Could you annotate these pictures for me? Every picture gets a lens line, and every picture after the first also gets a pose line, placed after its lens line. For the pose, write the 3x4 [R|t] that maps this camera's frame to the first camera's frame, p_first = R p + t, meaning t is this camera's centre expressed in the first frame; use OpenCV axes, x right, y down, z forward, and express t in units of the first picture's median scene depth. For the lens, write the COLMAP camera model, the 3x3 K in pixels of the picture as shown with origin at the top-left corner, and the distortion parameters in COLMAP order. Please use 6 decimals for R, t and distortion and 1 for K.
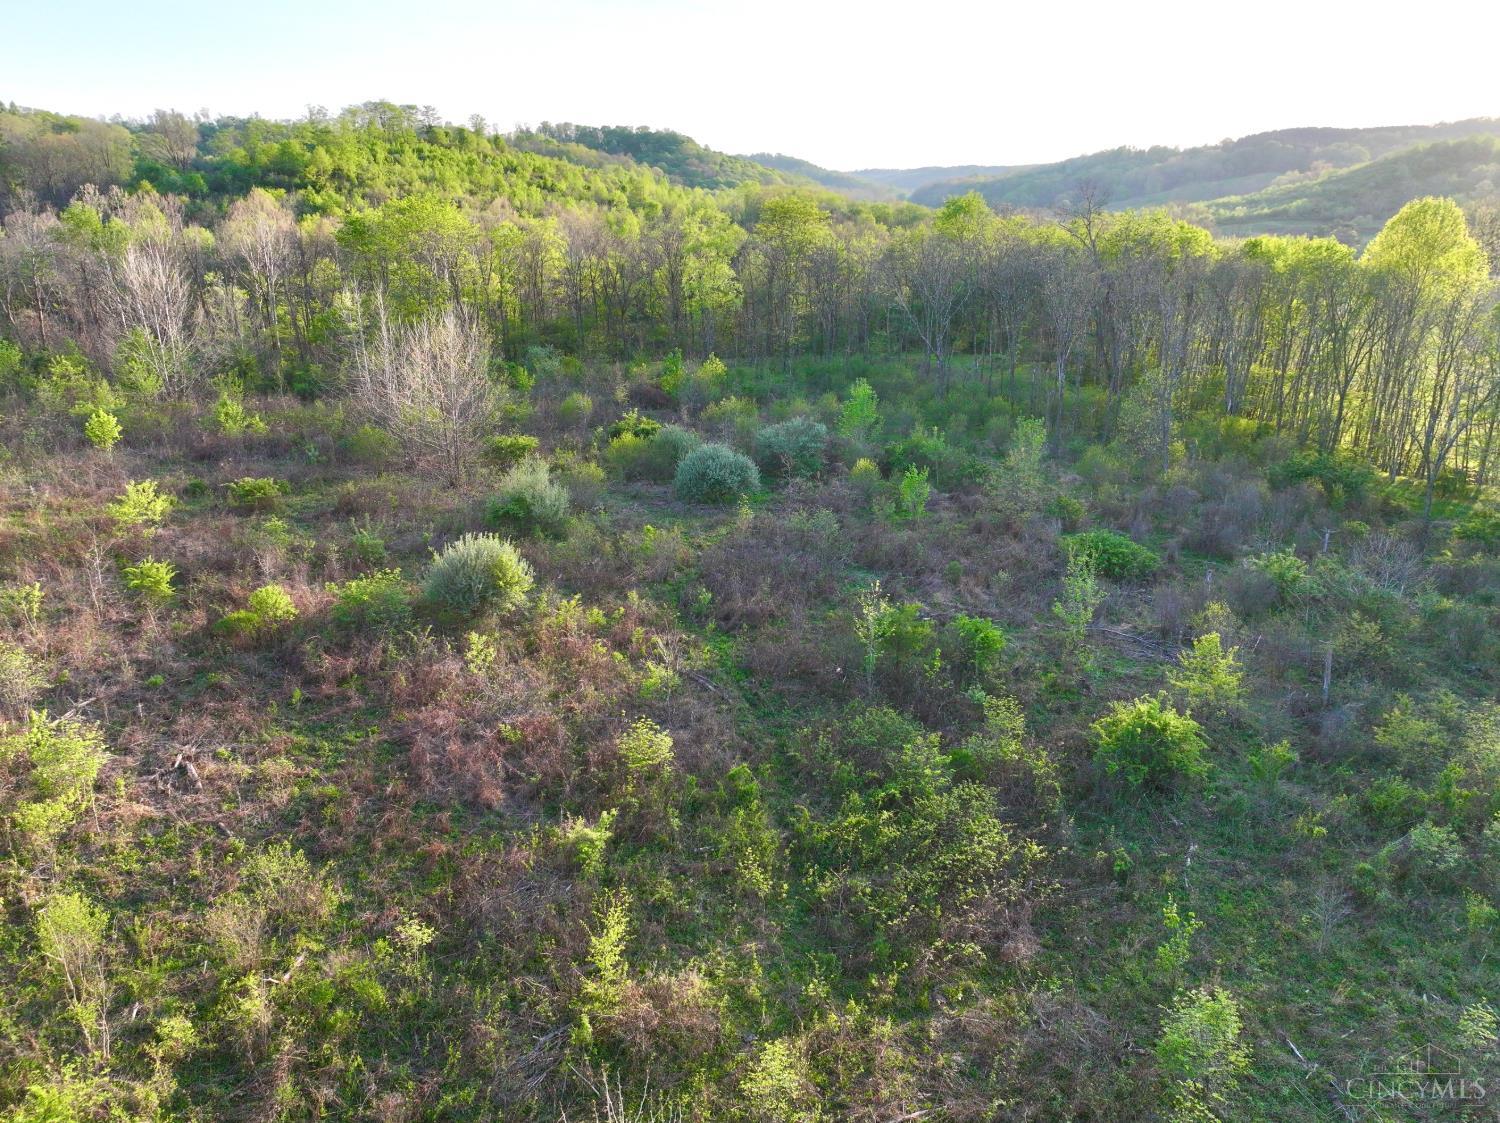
lens RADIAL K [[1055.0, 0, 753.2], [0, 1055.0, 568.0], [0, 0, 1]] dist [-0.002277, 0.020024]
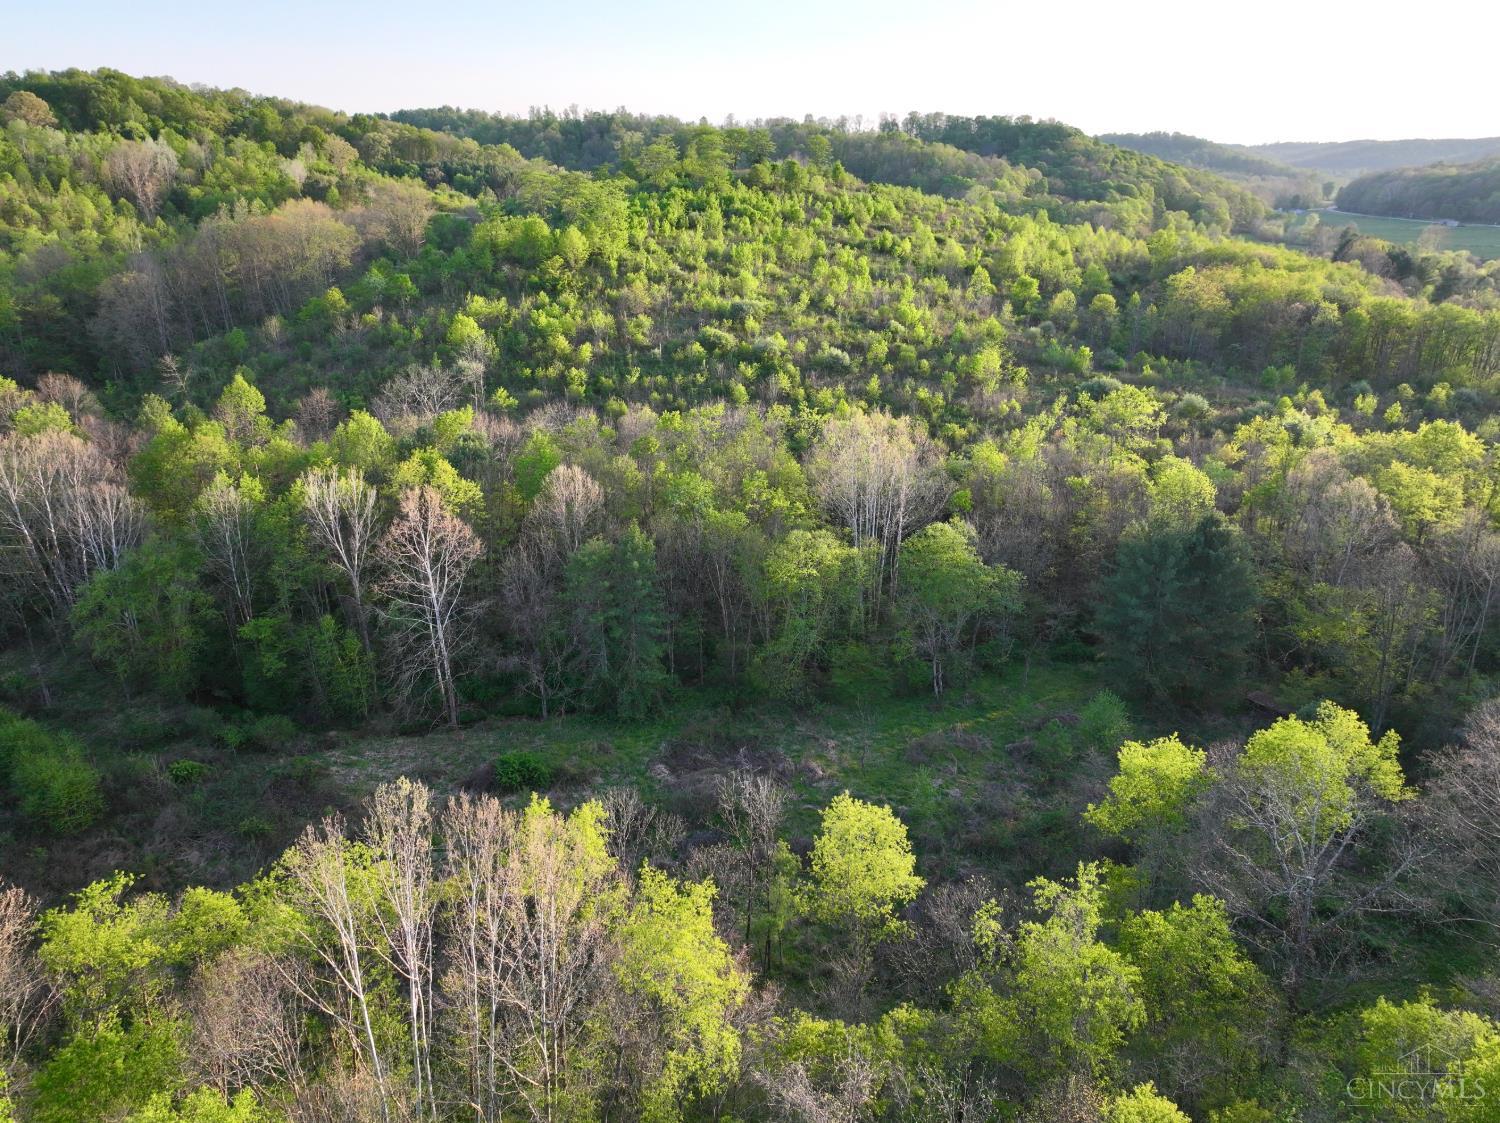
lens RADIAL K [[1055.0, 0, 748.5], [0, 1055.0, 570.6], [0, 0, 1]] dist [-0.002277, 0.020024]
pose [[0.946306, 0.121855, -0.299427, -0.226886], [-0.113535, 0.992510, 0.045096, -1.042055], [0.302680, -0.008679, 0.953053, 1.672245]]
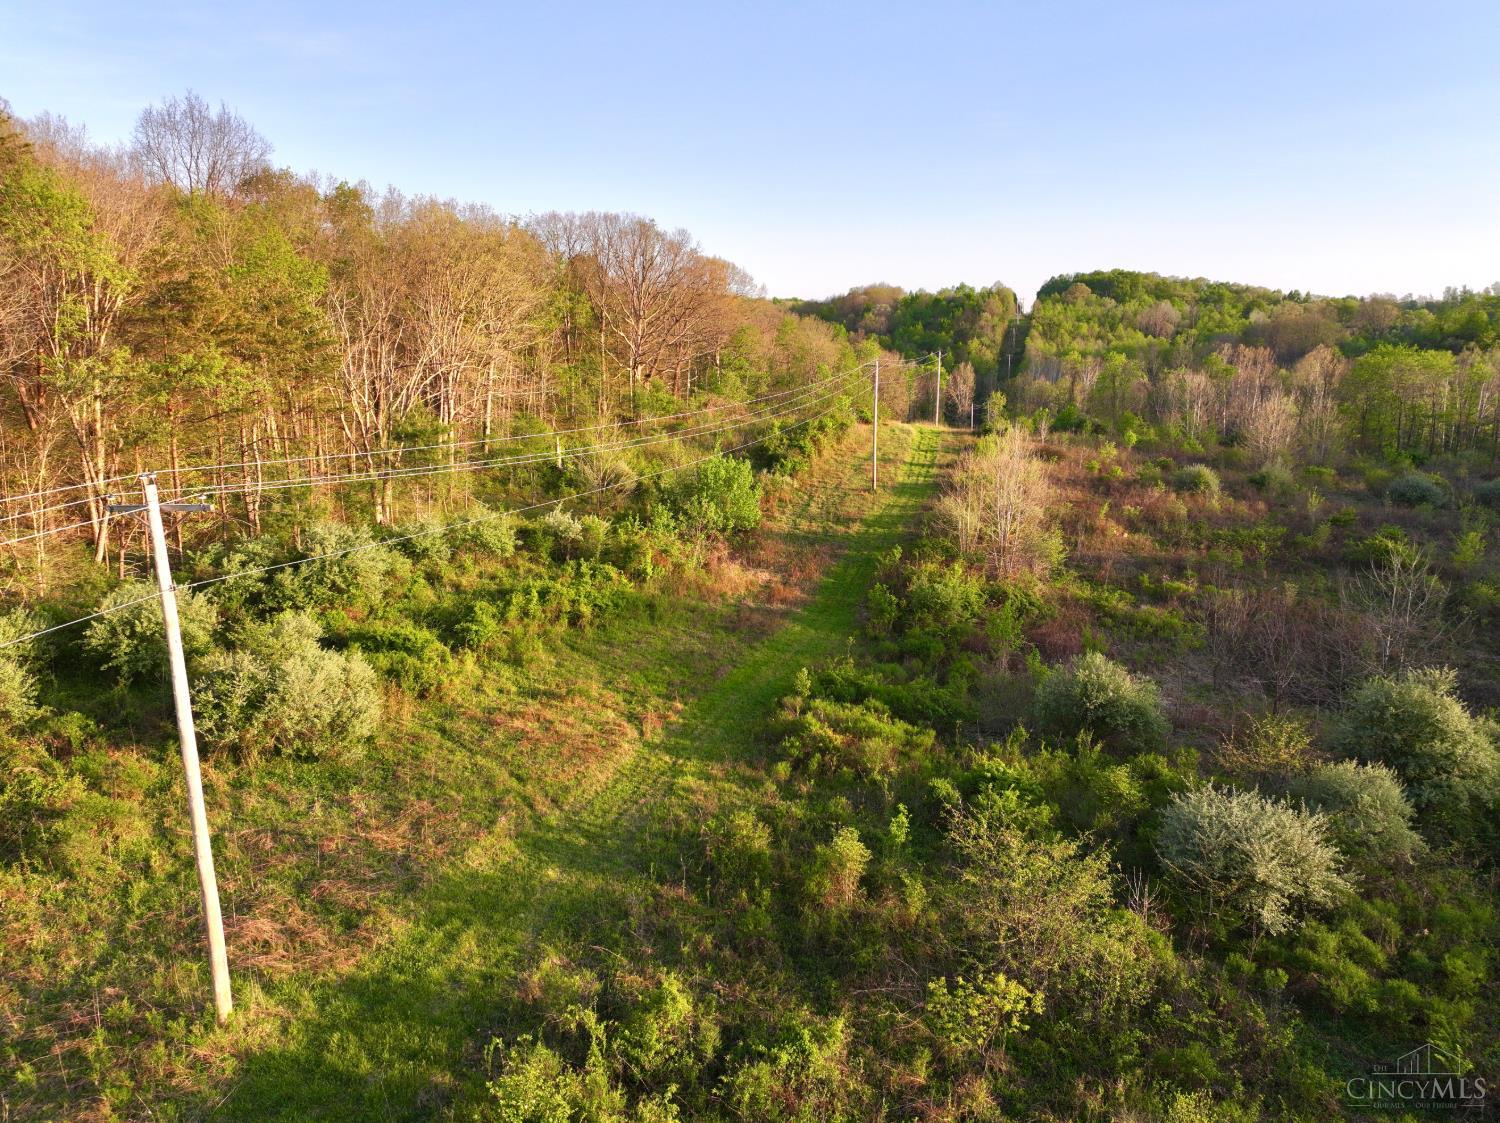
lens RADIAL K [[1055.0, 0, 752.0], [0, 1055.0, 567.5], [0, 0, 1]] dist [-0.002277, 0.020024]
pose [[0.479267, 0.168139, -0.861413, 1.103676], [-0.296731, 0.954724, 0.021259, 0.358249], [0.825986, 0.245420, 0.507460, -0.839847]]
